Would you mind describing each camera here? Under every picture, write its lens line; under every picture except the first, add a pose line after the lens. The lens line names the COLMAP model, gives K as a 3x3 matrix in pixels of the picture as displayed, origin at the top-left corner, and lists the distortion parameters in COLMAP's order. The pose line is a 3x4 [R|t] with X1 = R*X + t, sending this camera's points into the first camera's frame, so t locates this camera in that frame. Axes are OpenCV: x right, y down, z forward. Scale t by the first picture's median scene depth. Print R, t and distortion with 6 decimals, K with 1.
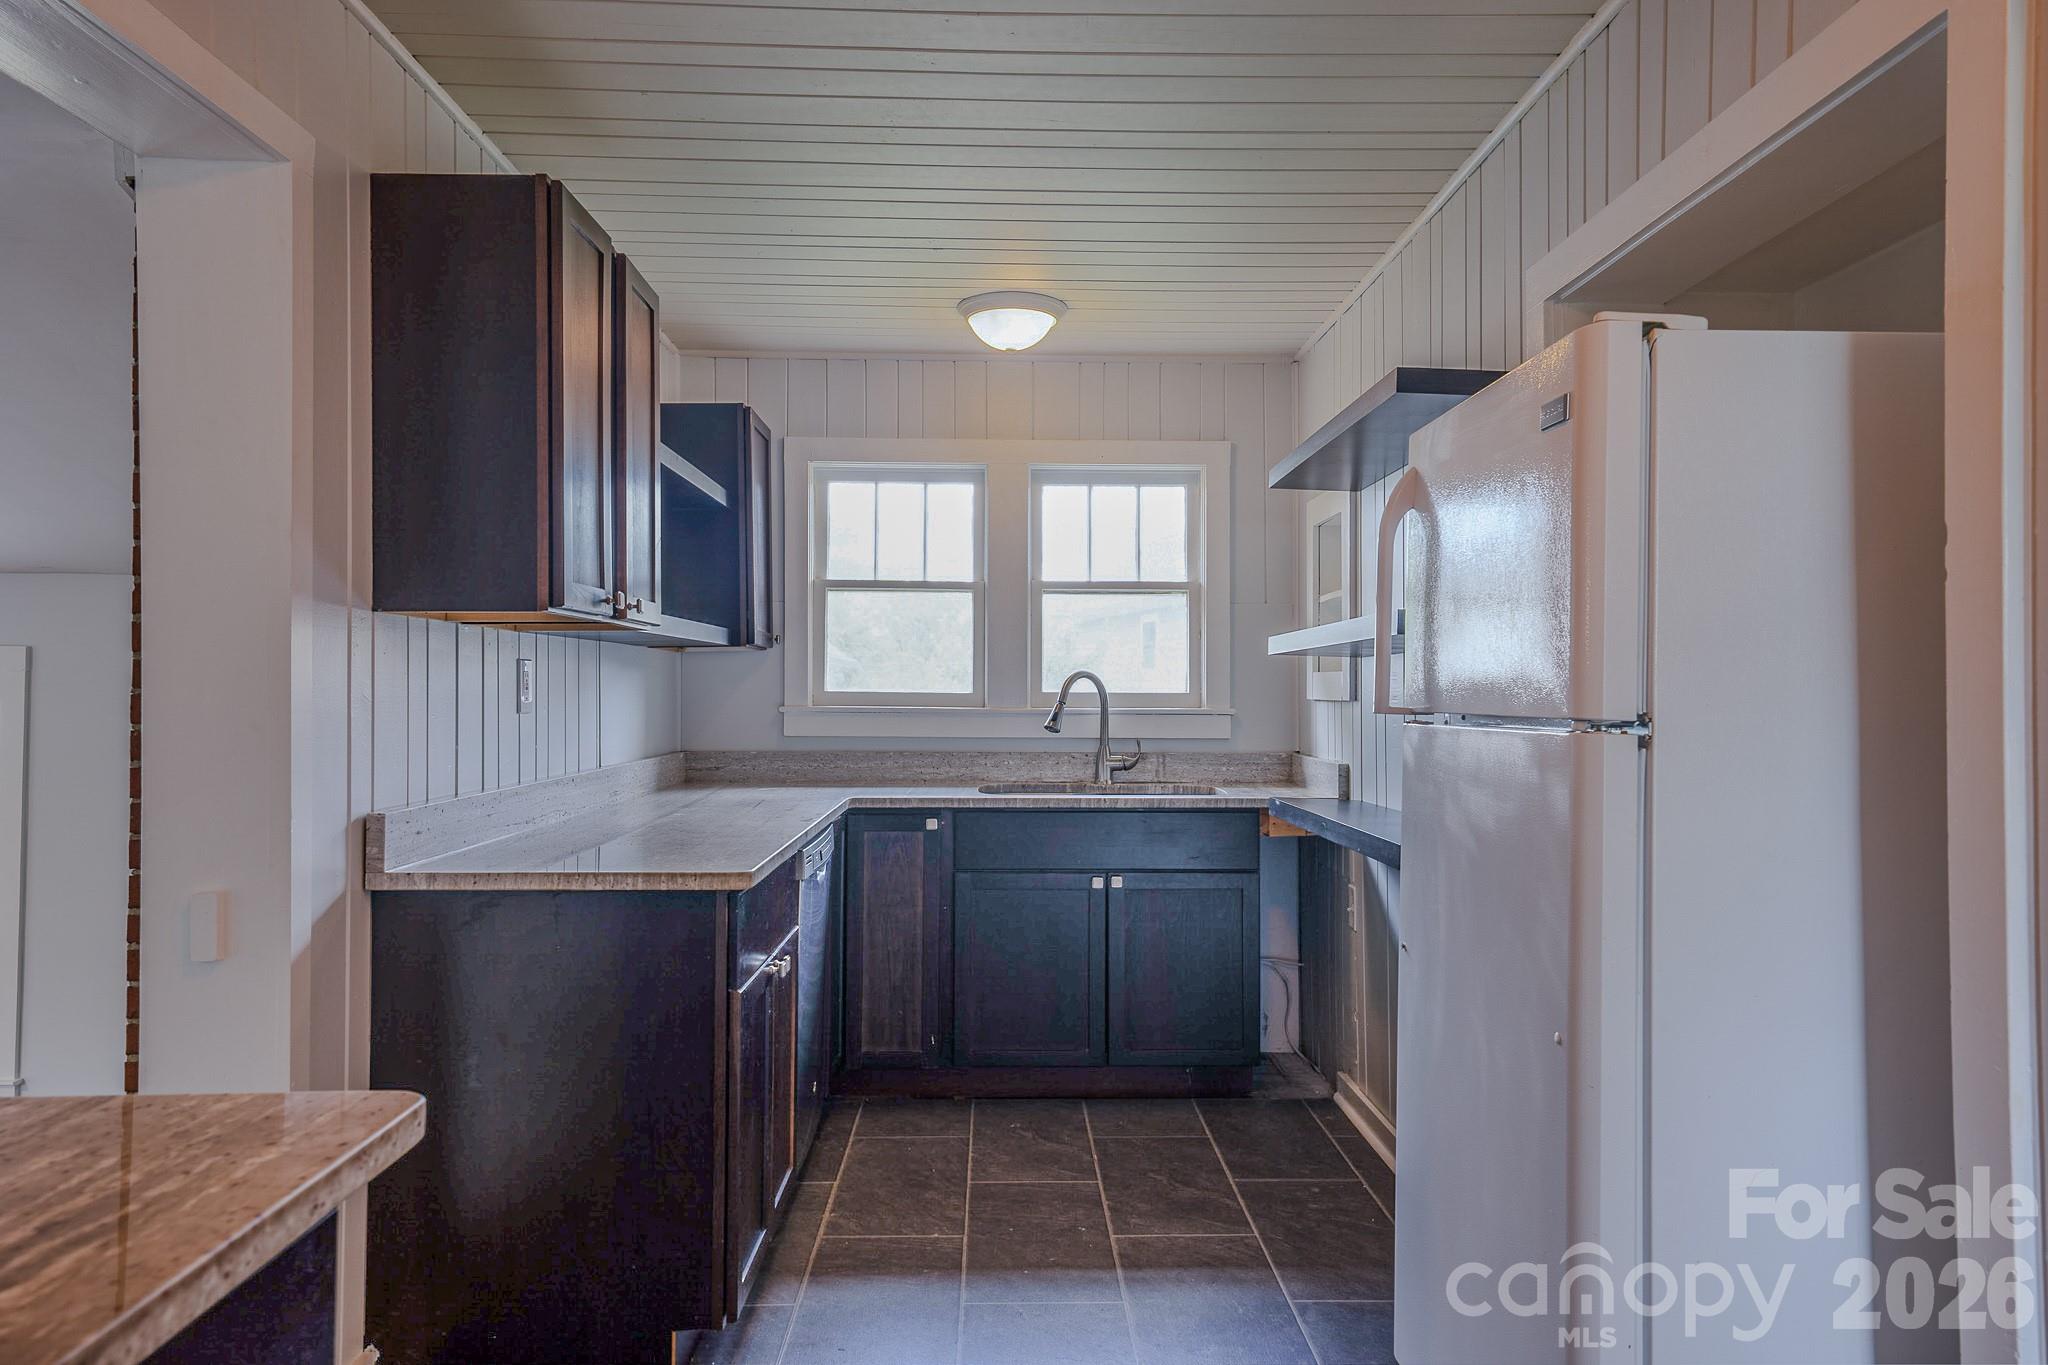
lens RADIAL K [[1369.6, 0, 1021.6], [0, 1369.6, 692.8], [0, 0, 1]] dist [0.071181, 0.001499]
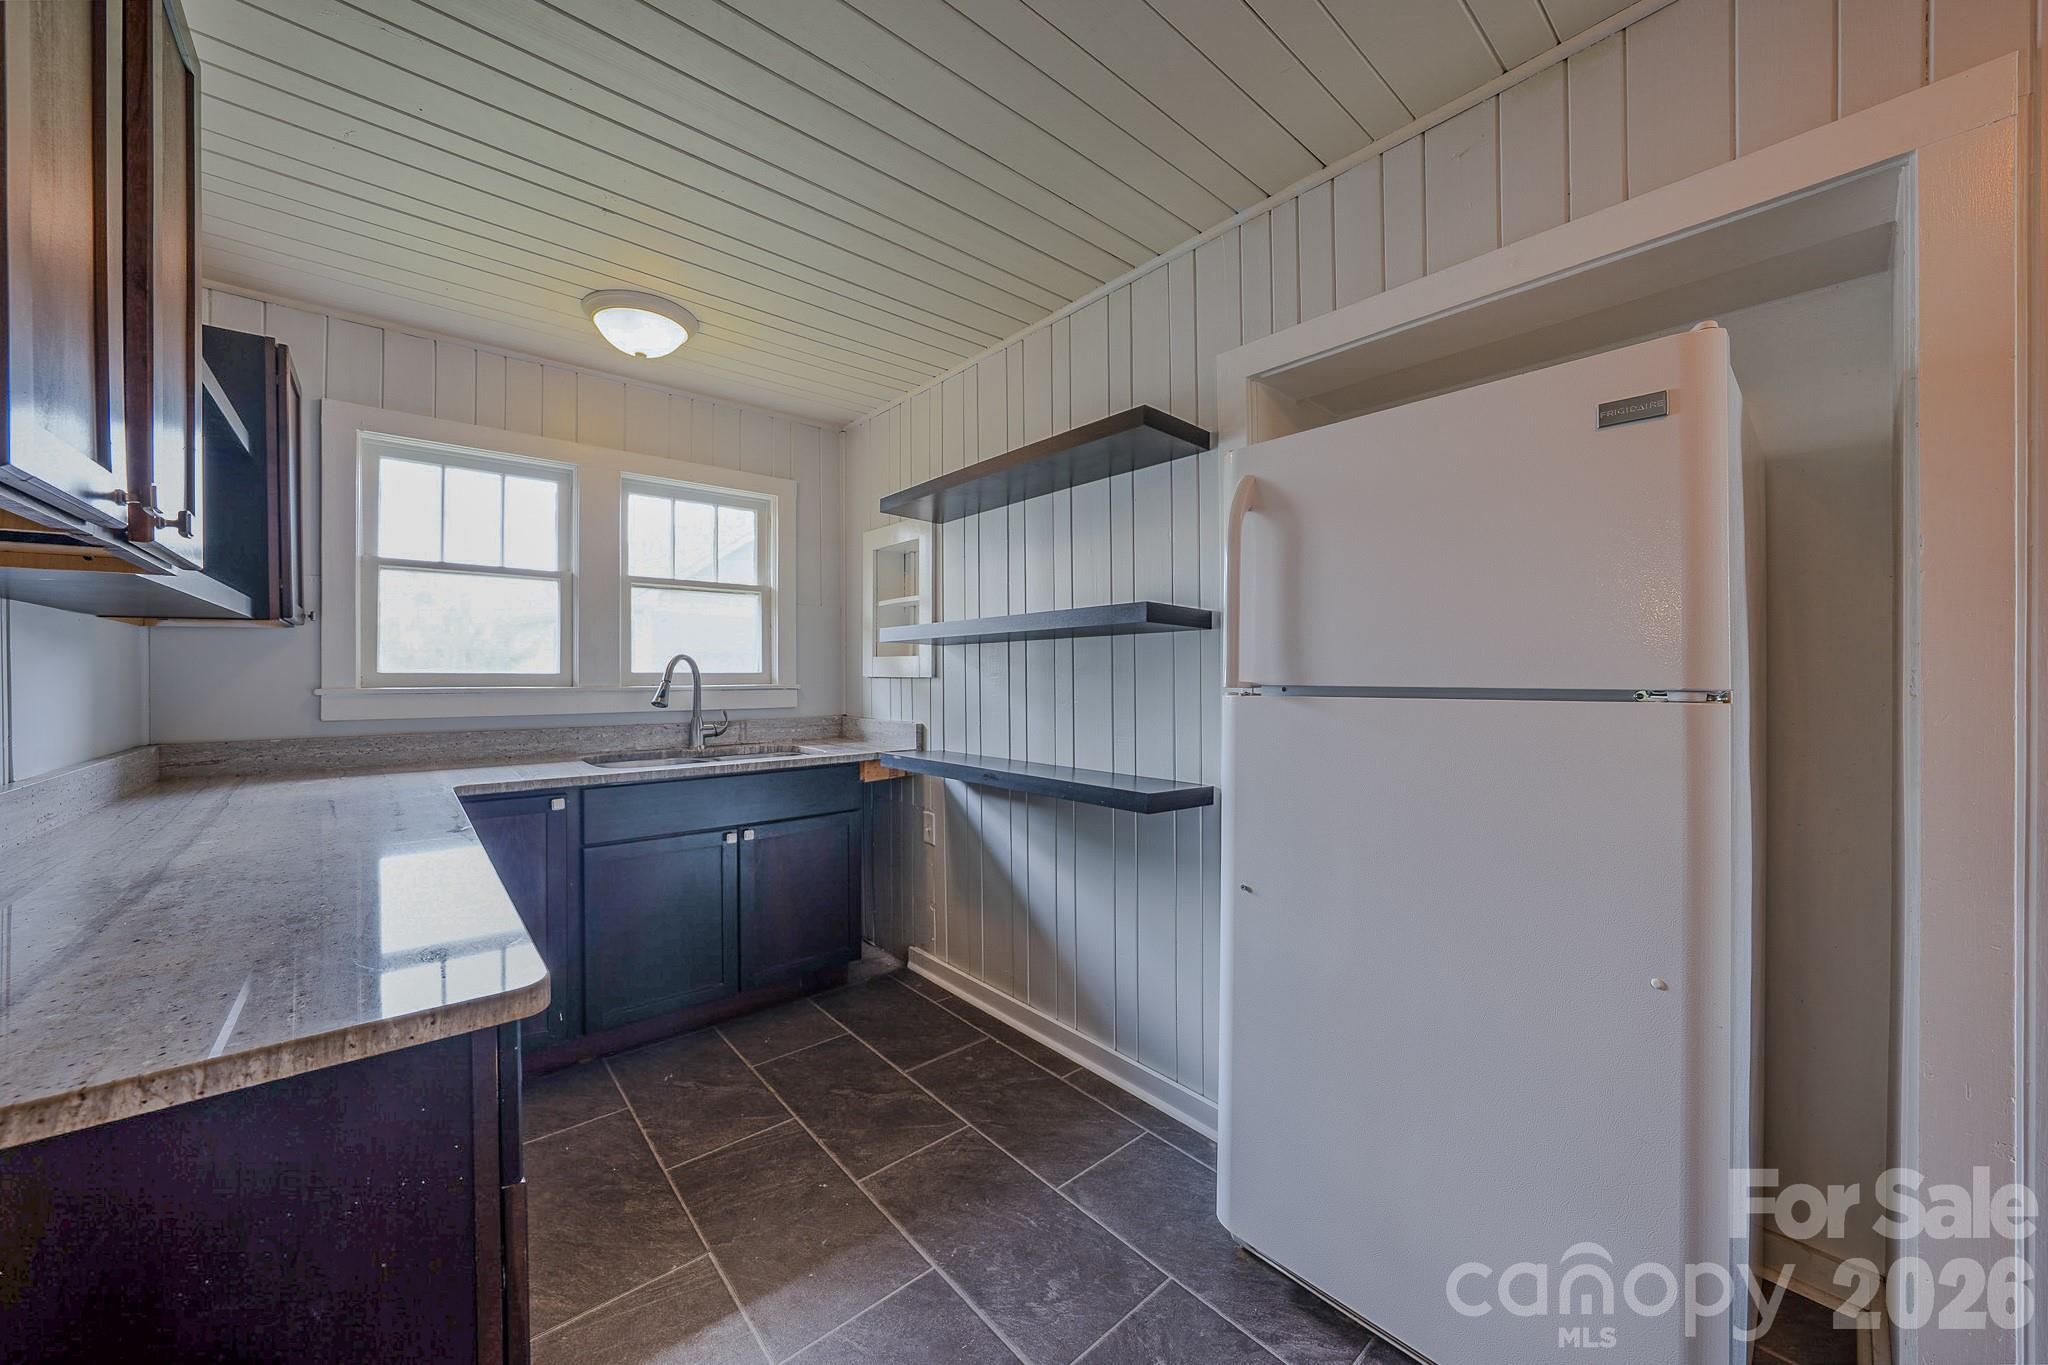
lens RADIAL K [[719.2, 0, 1041.3], [0, 719.2, 675.7], [0, 0, 1]] dist [-0.018907, 0.002130]
pose [[0.754649, -0.006699, 0.656095, -0.122965], [0.004611, 0.999977, 0.004906, 0.001042], [-0.656113, -0.000678, 0.754662, 0.331554]]
